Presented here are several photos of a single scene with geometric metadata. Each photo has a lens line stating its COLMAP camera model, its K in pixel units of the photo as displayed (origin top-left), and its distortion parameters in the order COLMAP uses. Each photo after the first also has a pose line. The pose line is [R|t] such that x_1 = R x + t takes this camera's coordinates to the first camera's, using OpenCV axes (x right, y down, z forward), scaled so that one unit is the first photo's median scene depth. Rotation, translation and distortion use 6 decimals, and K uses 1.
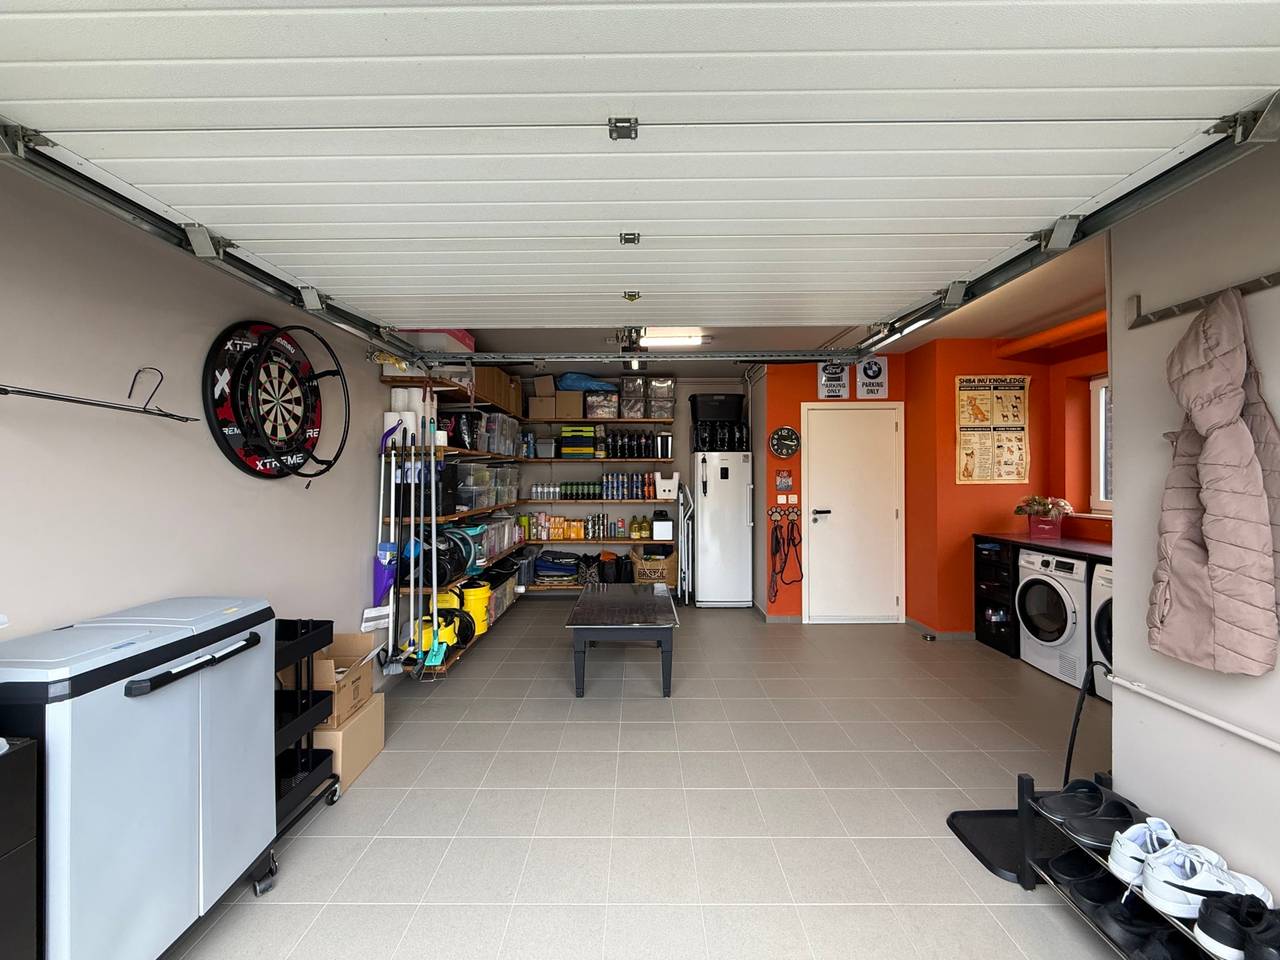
lens RADIAL K [[508.1, 0, 635.1], [0, 508.1, 477.3], [0, 0, 1]] dist [0.000632, 0.000214]
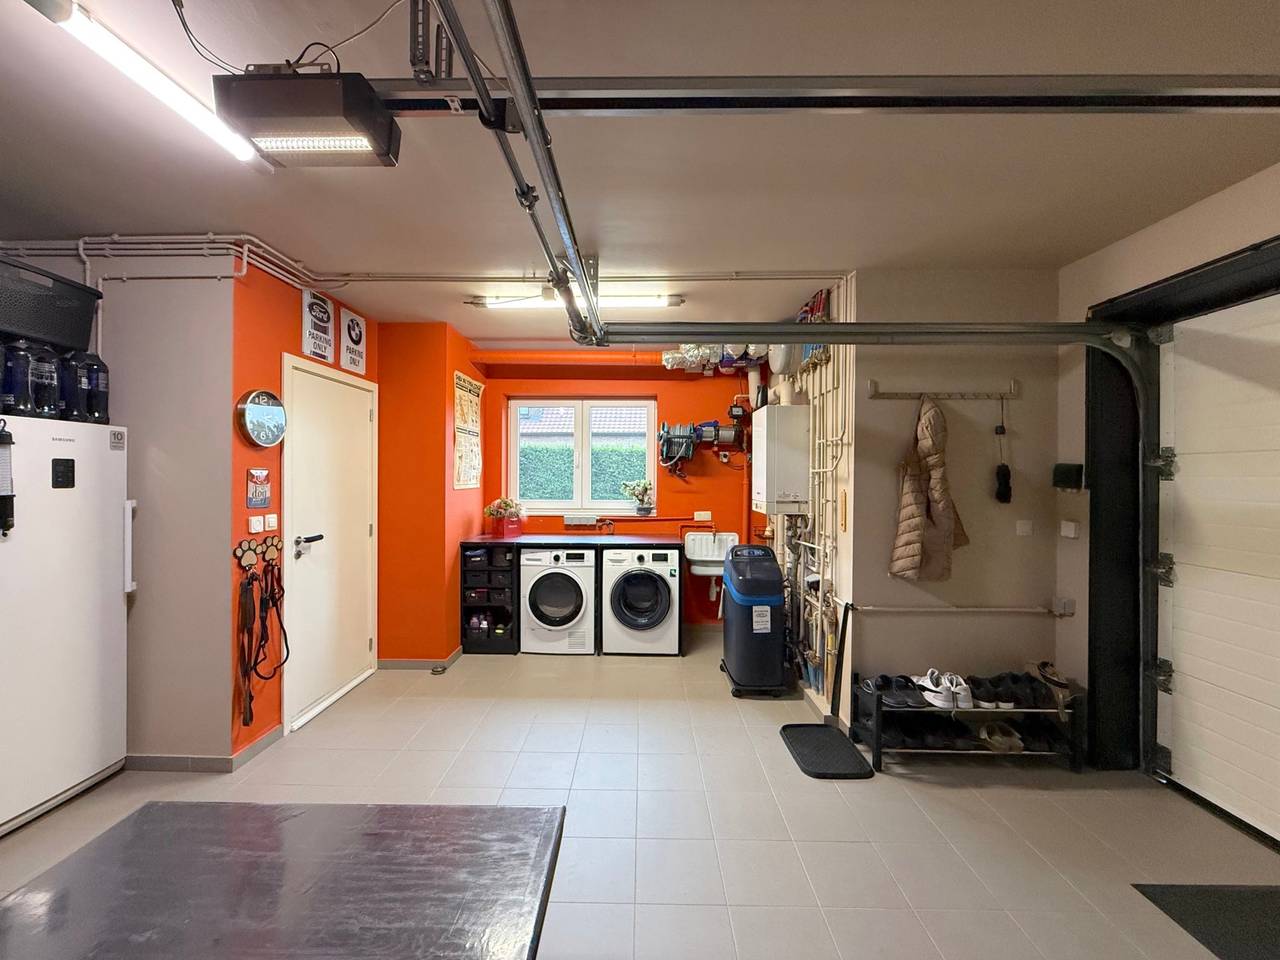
lens RADIAL K [[508.1, 0, 635.1], [0, 508.1, 477.3], [0, 0, 1]] dist [0.000632, 0.000214]
pose [[0.005628, 0.002948, 0.999980, -0.244282], [-0.004274, 0.999987, -0.002924, -0.006244], [-0.999975, -0.004258, 0.005641, 0.600415]]
